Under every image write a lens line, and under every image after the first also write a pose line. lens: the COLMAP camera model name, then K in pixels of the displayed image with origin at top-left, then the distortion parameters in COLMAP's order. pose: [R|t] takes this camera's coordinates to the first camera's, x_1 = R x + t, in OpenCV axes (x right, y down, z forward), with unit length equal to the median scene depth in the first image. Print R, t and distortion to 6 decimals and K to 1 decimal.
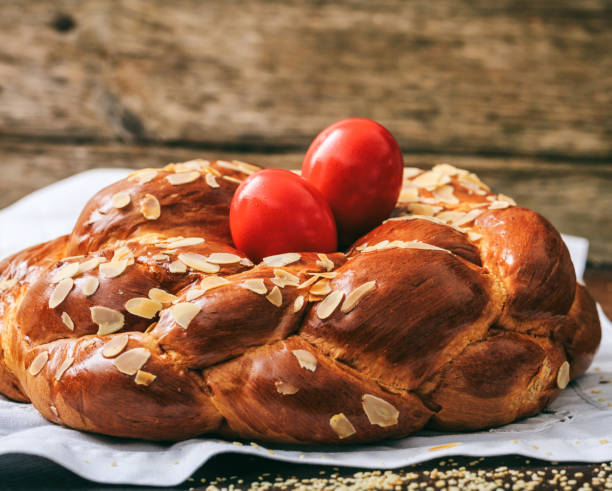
lens RADIAL K [[2413.9, 0, 409.7], [0, 2413.9, 245.5], [0, 0, 1]] dist [0.038686, 6.052641]
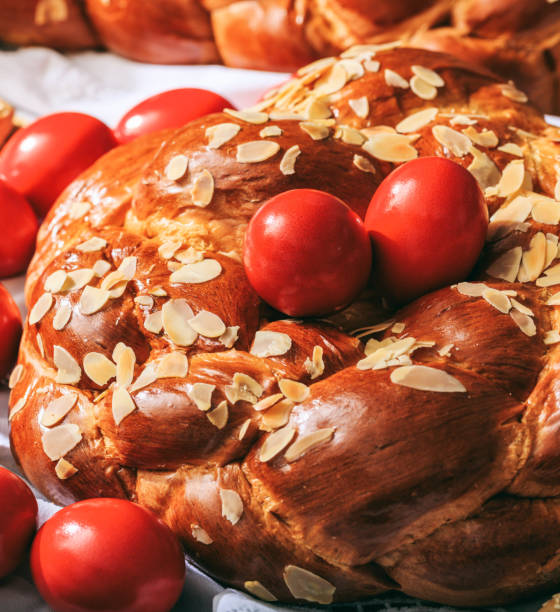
lens RADIAL K [[2811.3, 0, 280.0], [0, 2811.3, 306.0], [0, 0, 1]] dist [0.050396, 3.143090]
pose [[0.856028, 0.277194, -0.436325, 0.362440], [-0.064272, 0.894594, 0.442233, -0.428964], [0.512918, -0.350520, 0.783614, 0.278609]]
